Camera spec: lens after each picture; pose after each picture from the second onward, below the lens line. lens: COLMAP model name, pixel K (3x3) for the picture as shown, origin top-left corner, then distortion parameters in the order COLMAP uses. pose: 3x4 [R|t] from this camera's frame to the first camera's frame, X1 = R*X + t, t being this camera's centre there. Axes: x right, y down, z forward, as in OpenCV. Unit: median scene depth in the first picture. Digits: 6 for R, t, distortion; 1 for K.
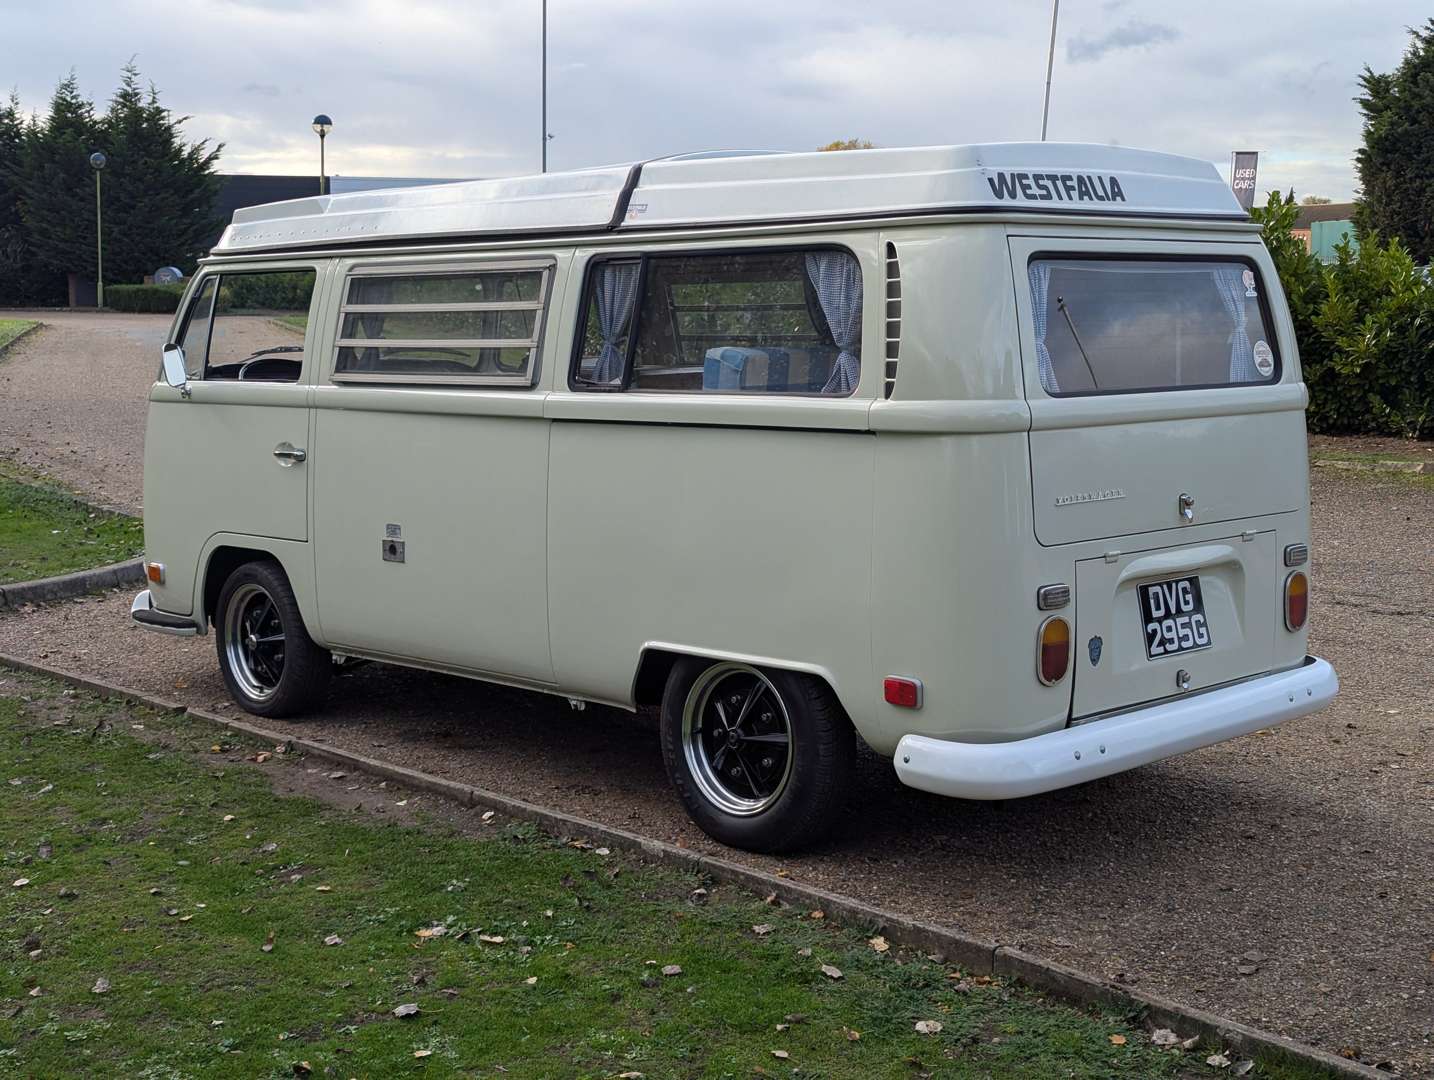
lens RADIAL K [[1980.6, 0, 717.0], [0, 1980.6, 540.0], [0, 0, 1]] dist [0.118278, -0.091871]
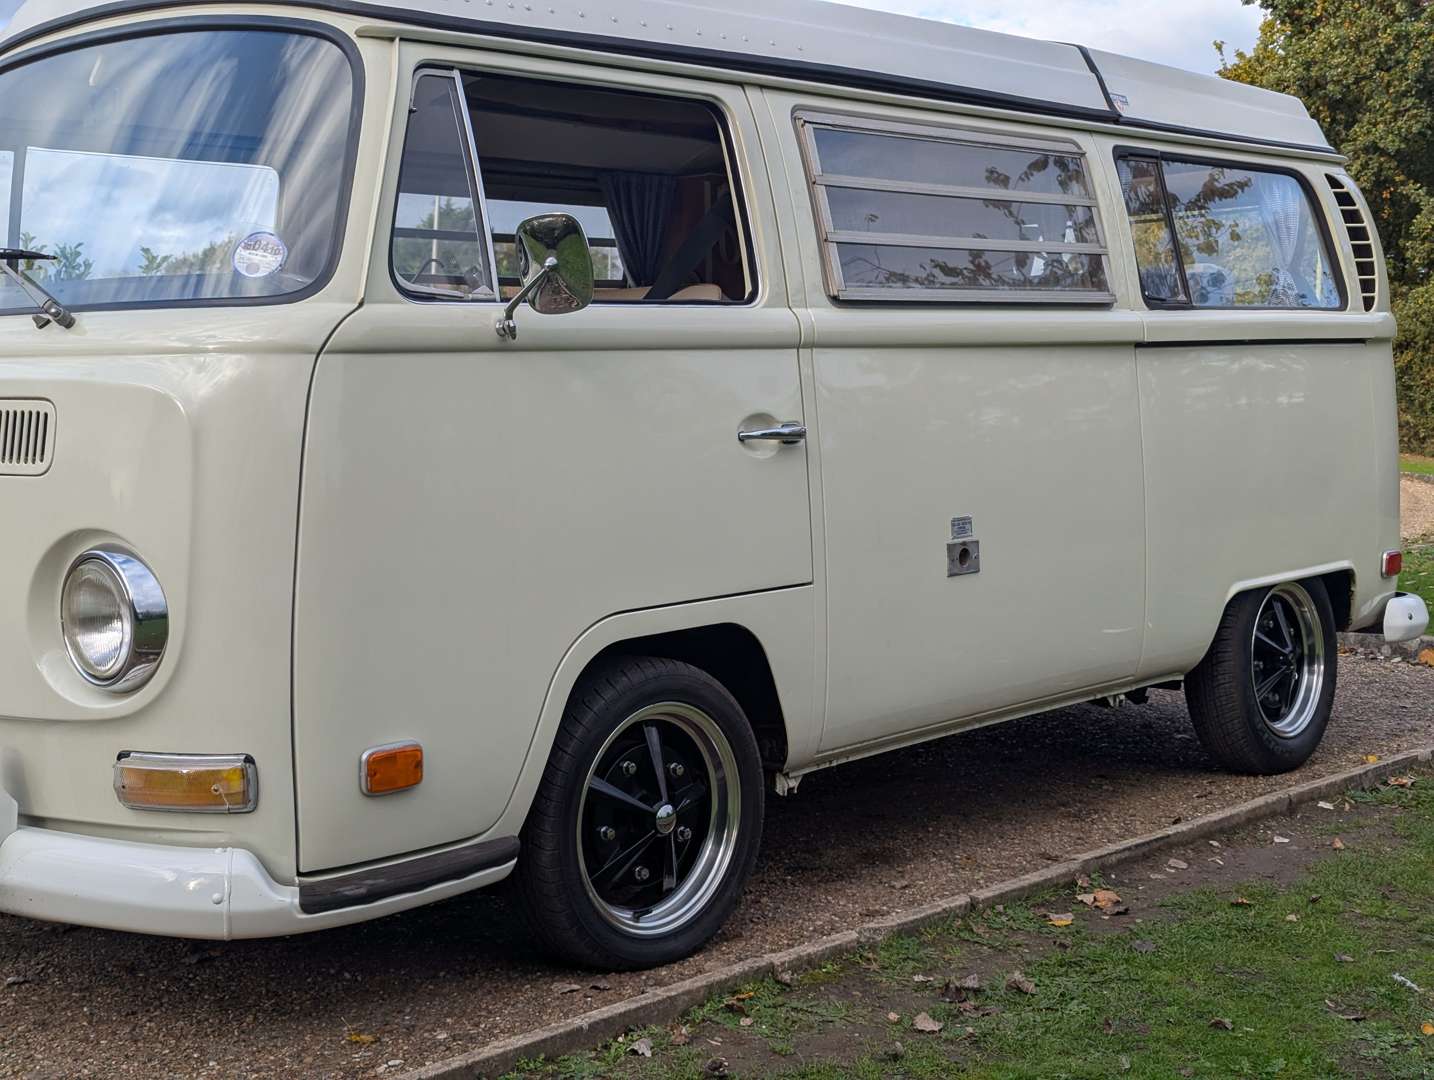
lens RADIAL K [[2033.5, 0, 740.5], [0, 2033.5, 520.5], [0, 0, 1]] dist [0.053600, -0.137641]
pose [[-0.069724, -0.068686, 0.995199, -0.908805], [0.125372, 0.989113, 0.077049, -0.074647], [-0.989657, 0.130142, -0.060354, 1.227978]]
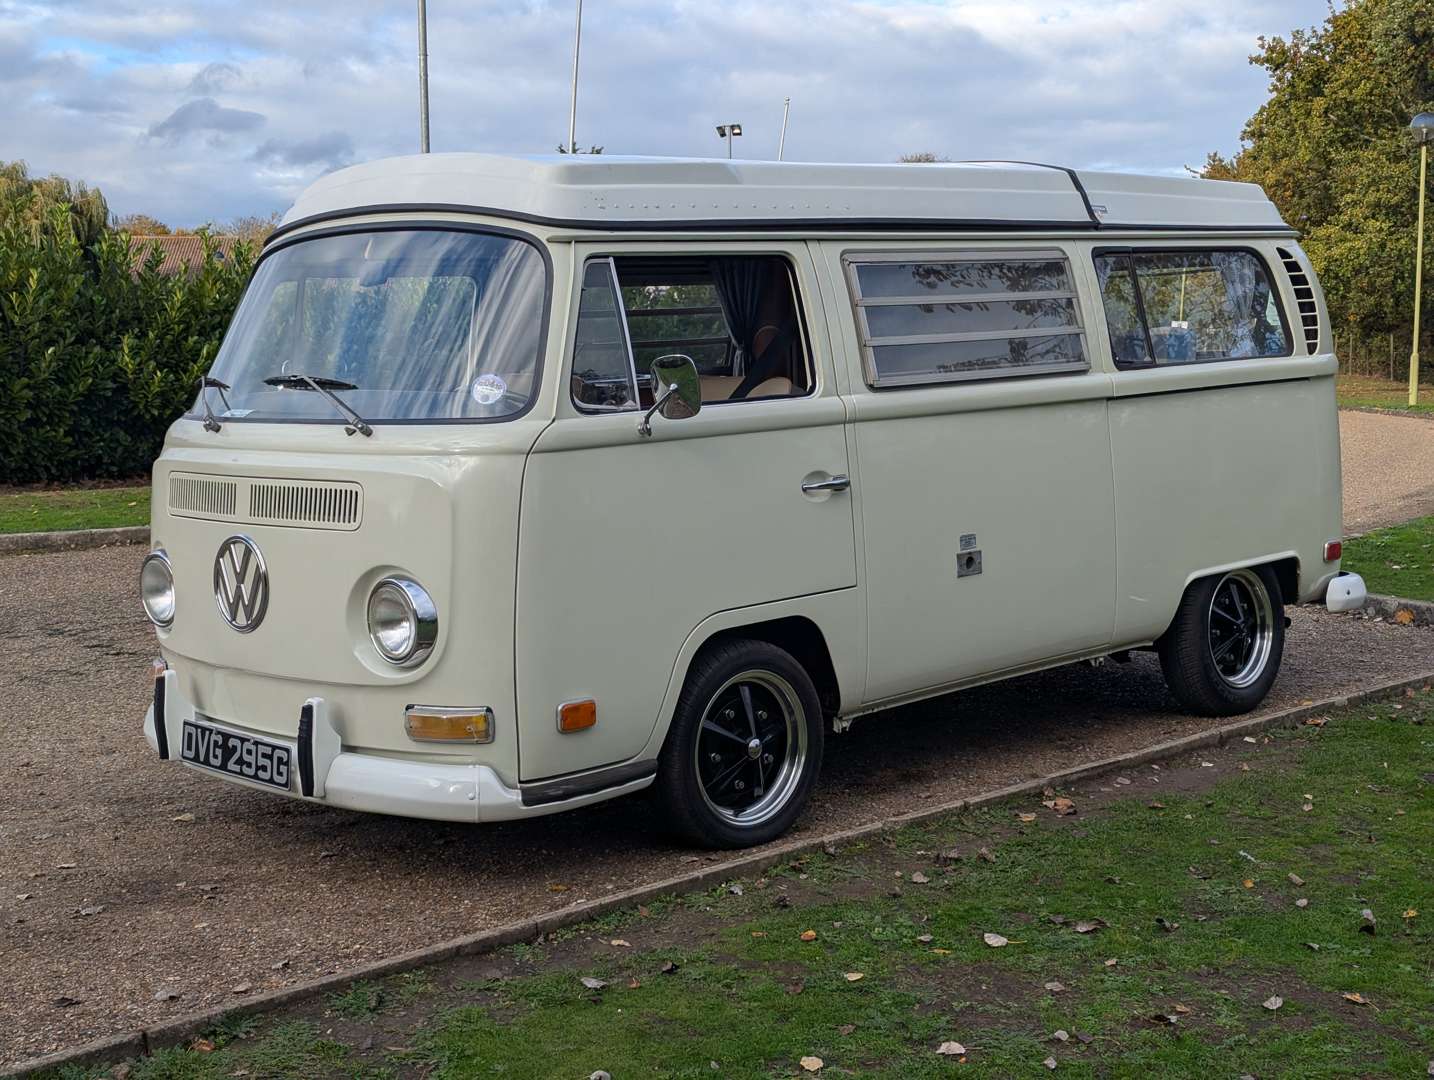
lens RADIAL K [[2022.0, 0, 718.4], [0, 2022.0, 529.3], [0, 0, 1]] dist [0.043879, -0.086335]
pose [[0.000752, -0.102287, 0.994755, -1.201140], [0.140619, 0.984882, 0.101166, -0.133210], [-0.990064, 0.139805, 0.015124, 1.213289]]
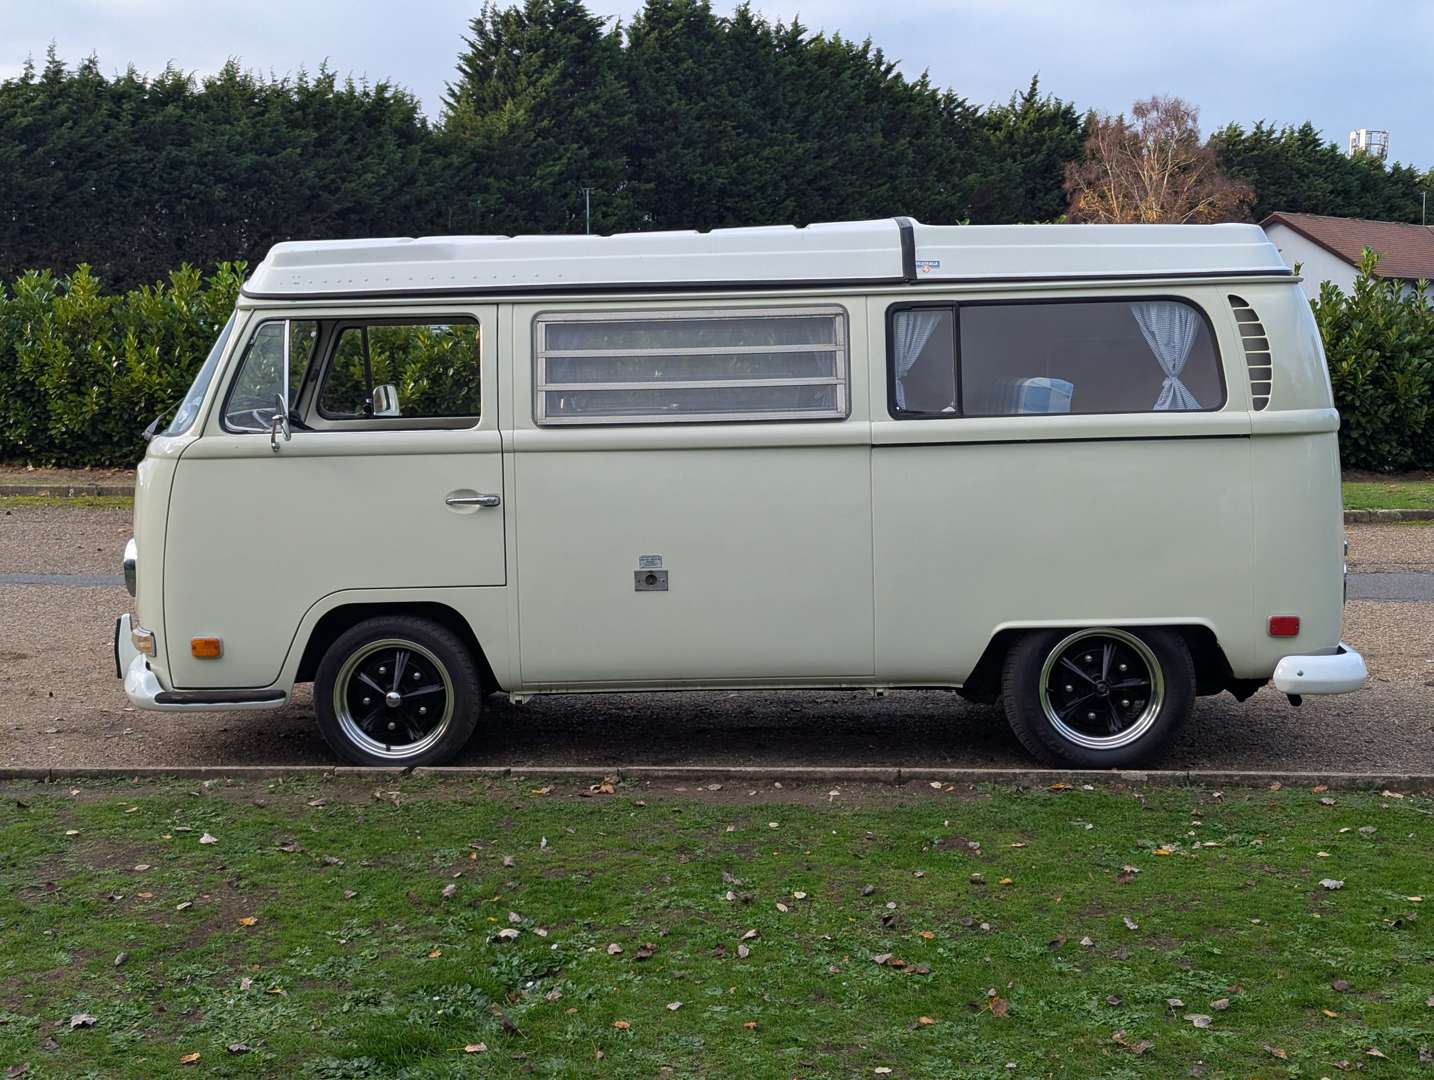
lens RADIAL K [[1980.6, 0, 717.0], [0, 1980.6, 540.0], [0, 0, 1]] dist [0.118278, -0.091871]
pose [[0.719776, -0.071788, 0.690485, -0.956056], [0.091426, 0.995778, 0.008225, -0.023896], [-0.688160, 0.057209, 0.723300, 0.233865]]
